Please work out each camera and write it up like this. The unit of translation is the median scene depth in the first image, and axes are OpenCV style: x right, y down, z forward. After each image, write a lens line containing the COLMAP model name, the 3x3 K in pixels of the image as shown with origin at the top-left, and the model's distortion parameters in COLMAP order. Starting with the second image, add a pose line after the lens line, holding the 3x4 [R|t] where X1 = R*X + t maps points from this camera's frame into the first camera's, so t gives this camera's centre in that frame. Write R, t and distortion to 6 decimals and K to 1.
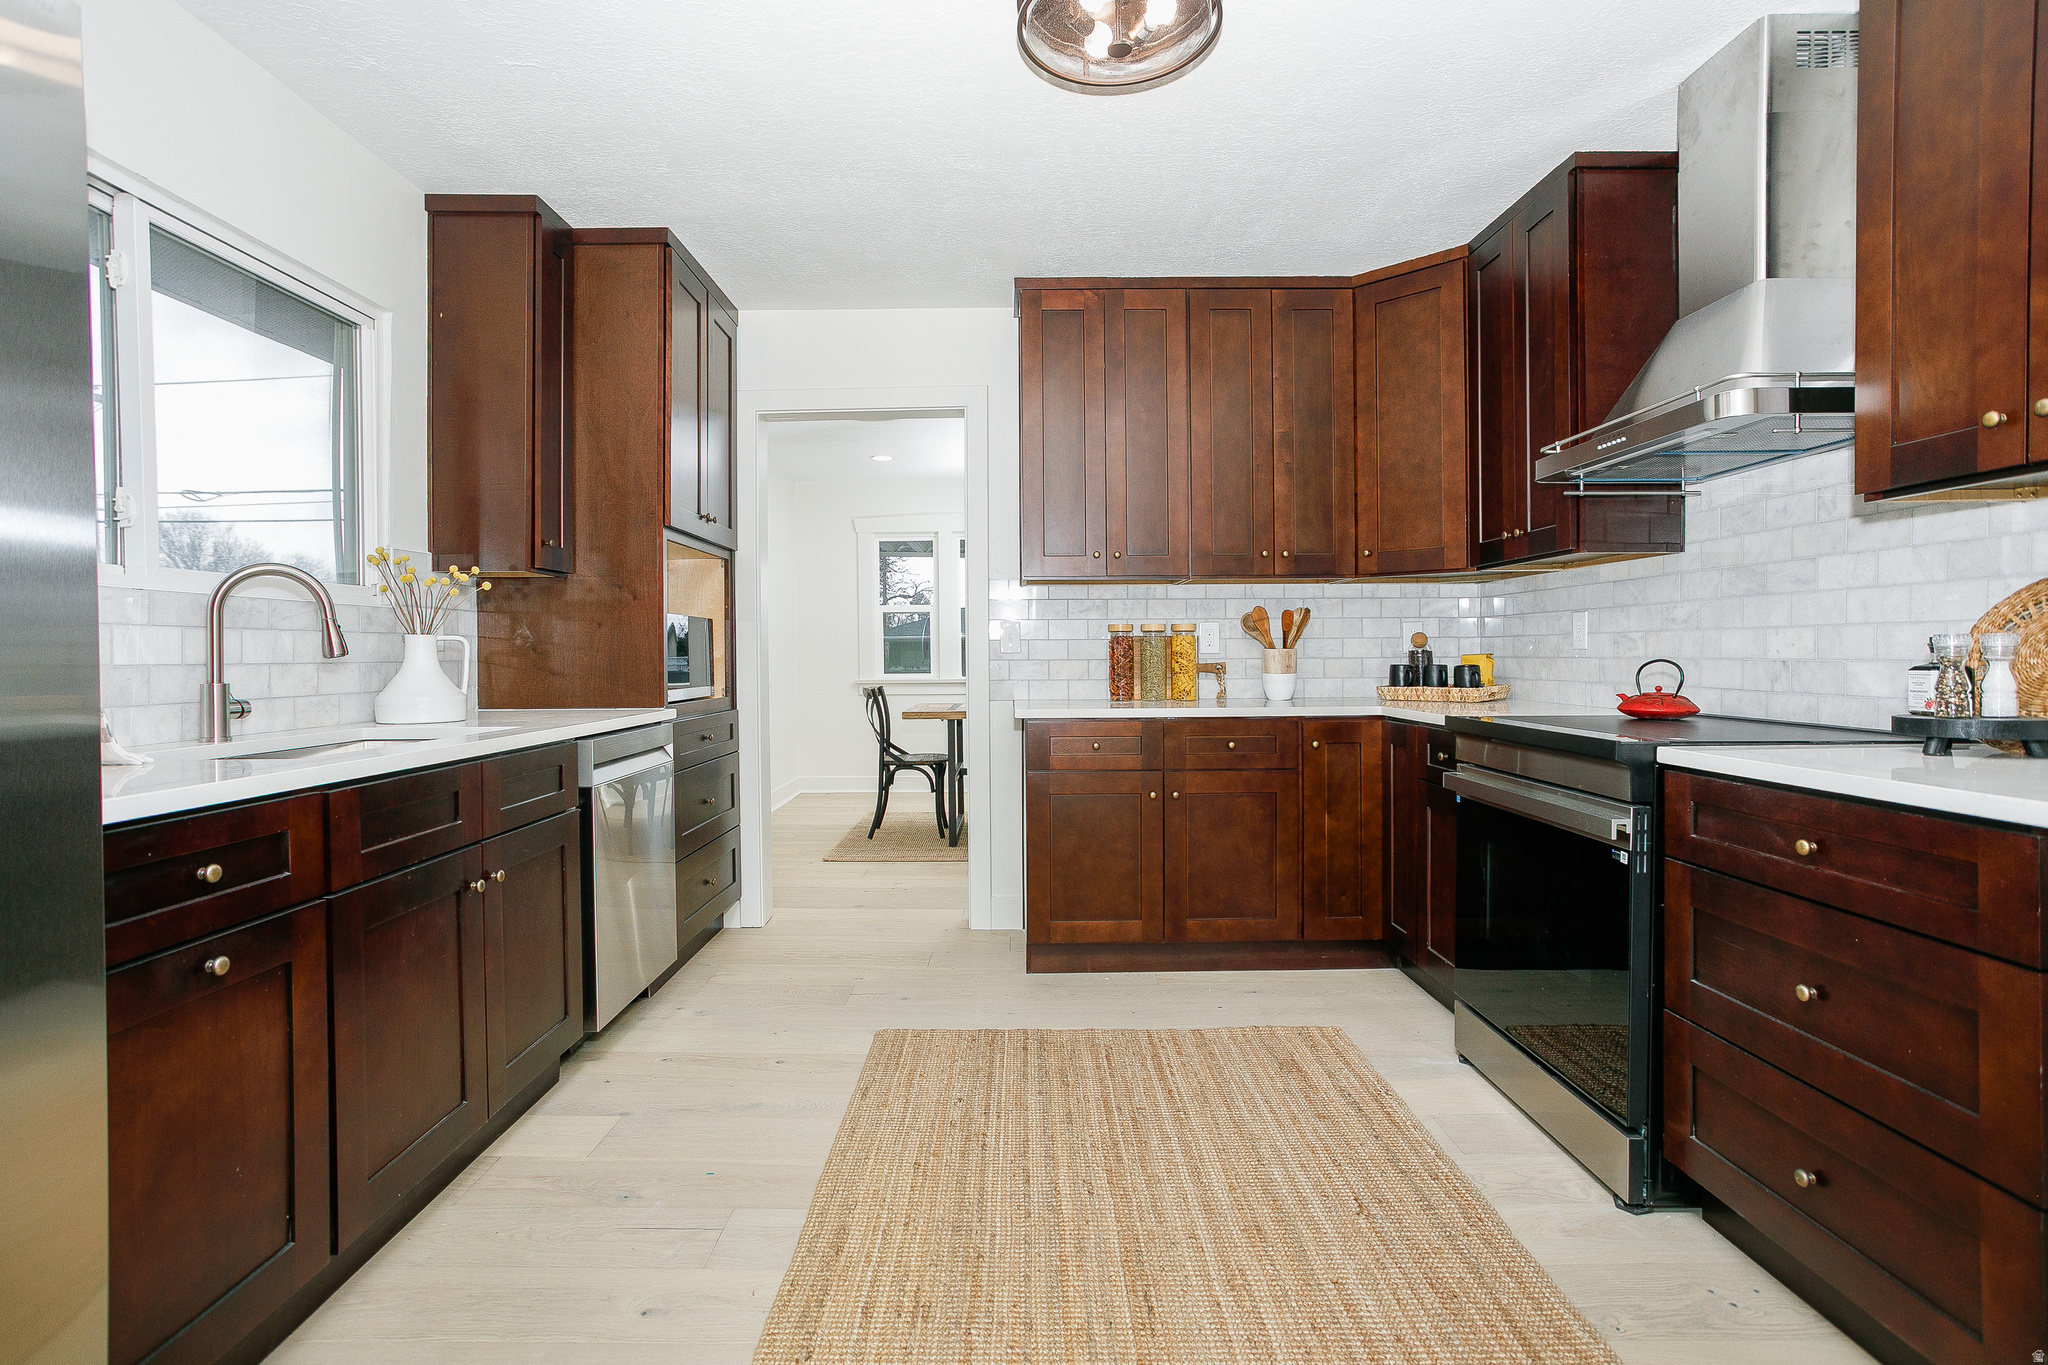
lens RADIAL K [[1016.9, 0, 1023.2], [0, 1016.9, 659.9], [0, 0, 1]] dist [-0.001108, 0.000178]
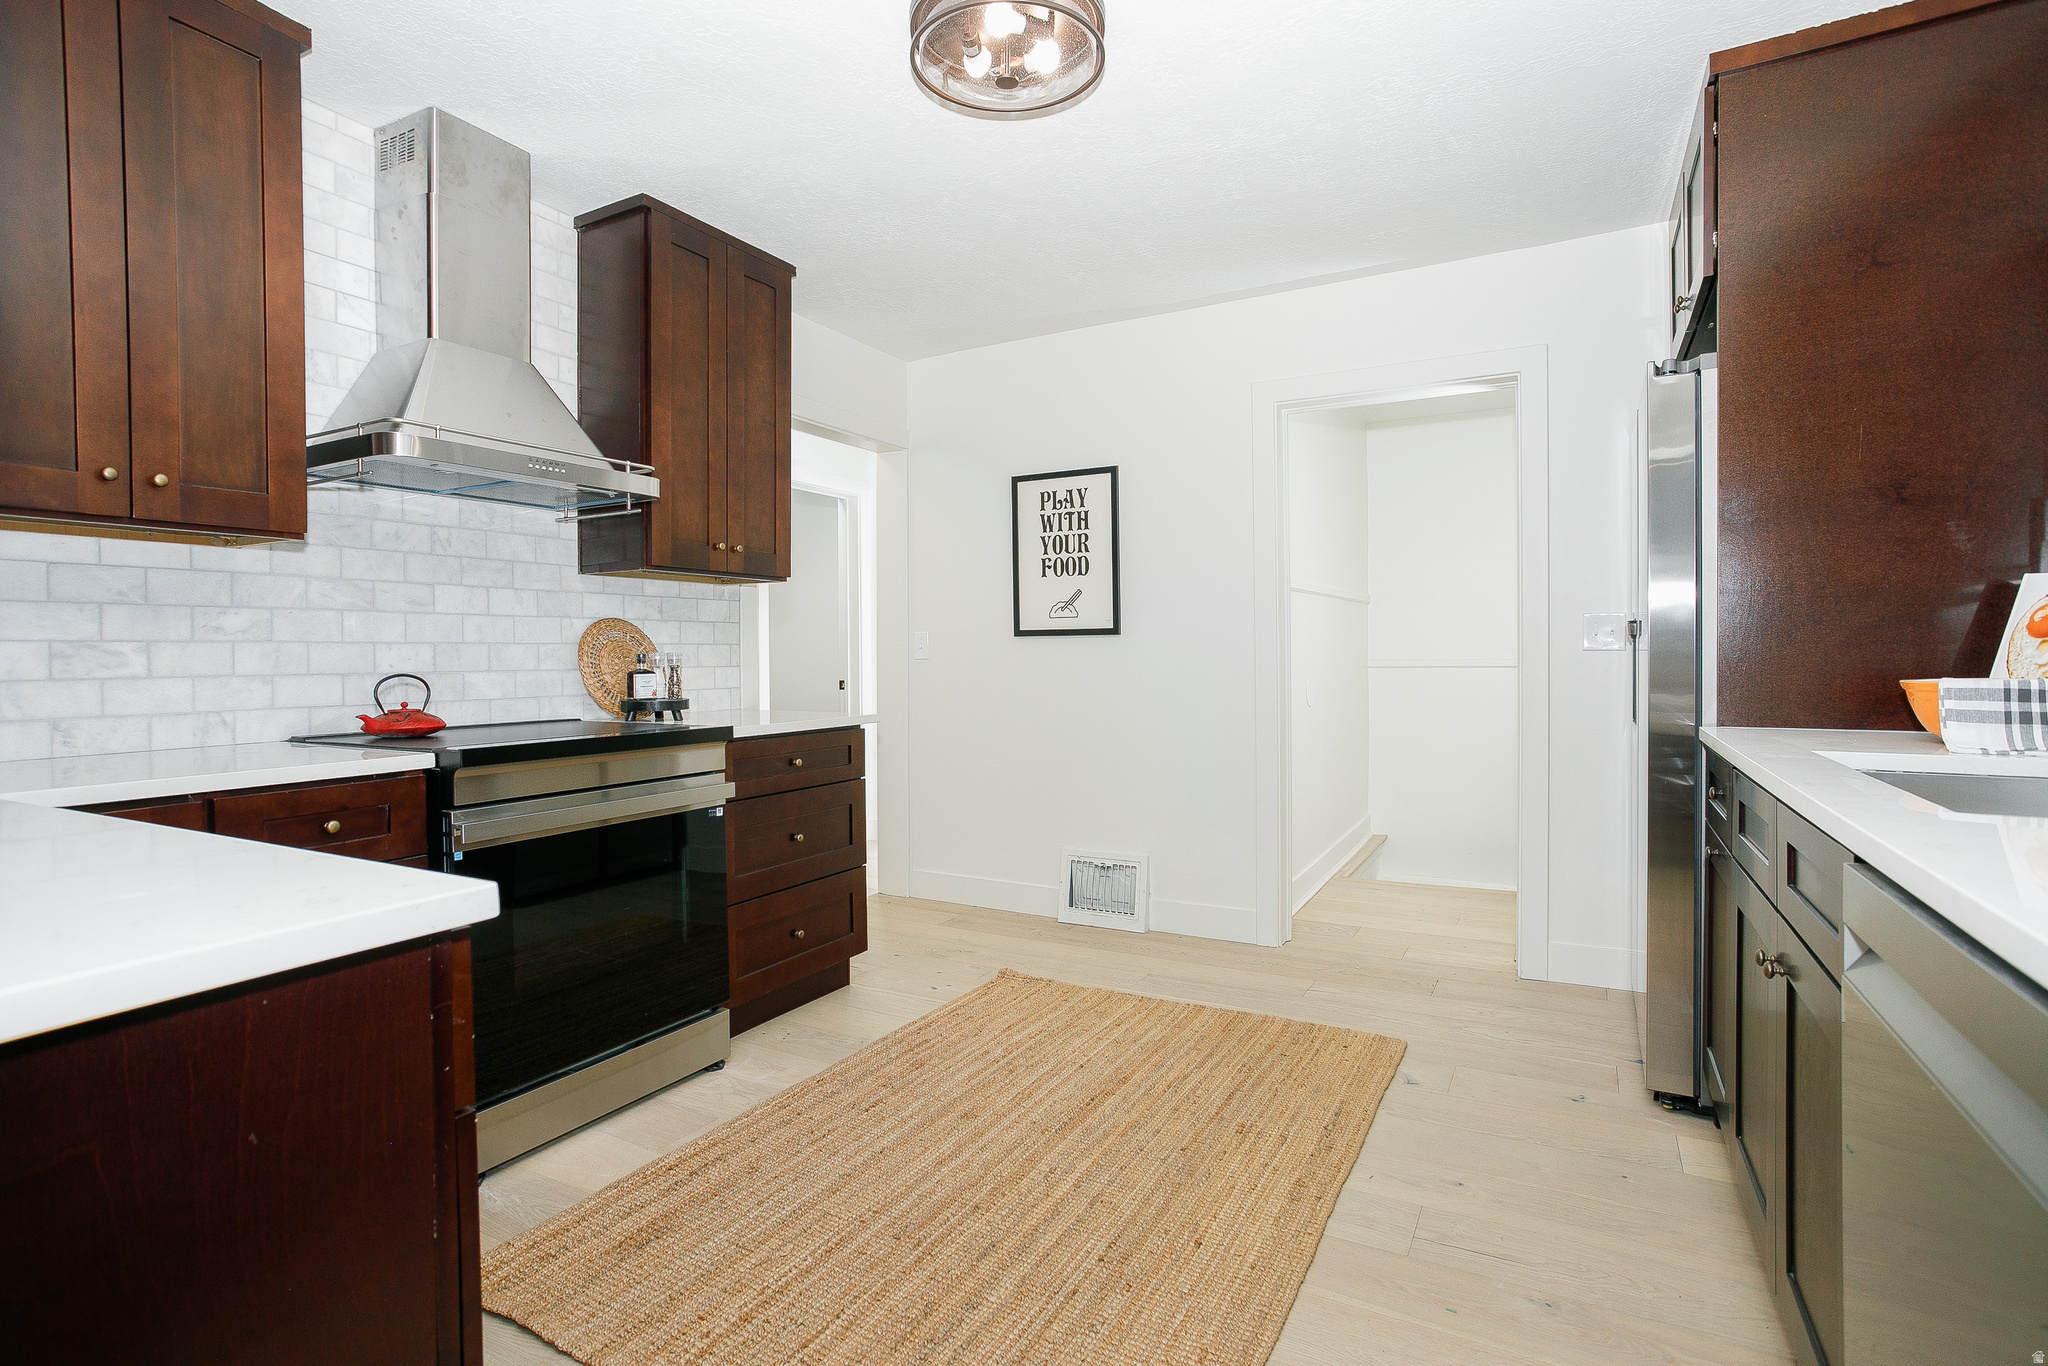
lens RADIAL K [[1016.9, 0, 1023.2], [0, 1016.9, 660.4], [0, 0, 1]] dist [-0.001108, 0.000178]
pose [[-0.874234, 0.010071, 0.485400, -0.374388], [0.016860, 0.999812, 0.009623, -0.013862], [-0.485212, 0.016597, -0.874239, 1.703209]]
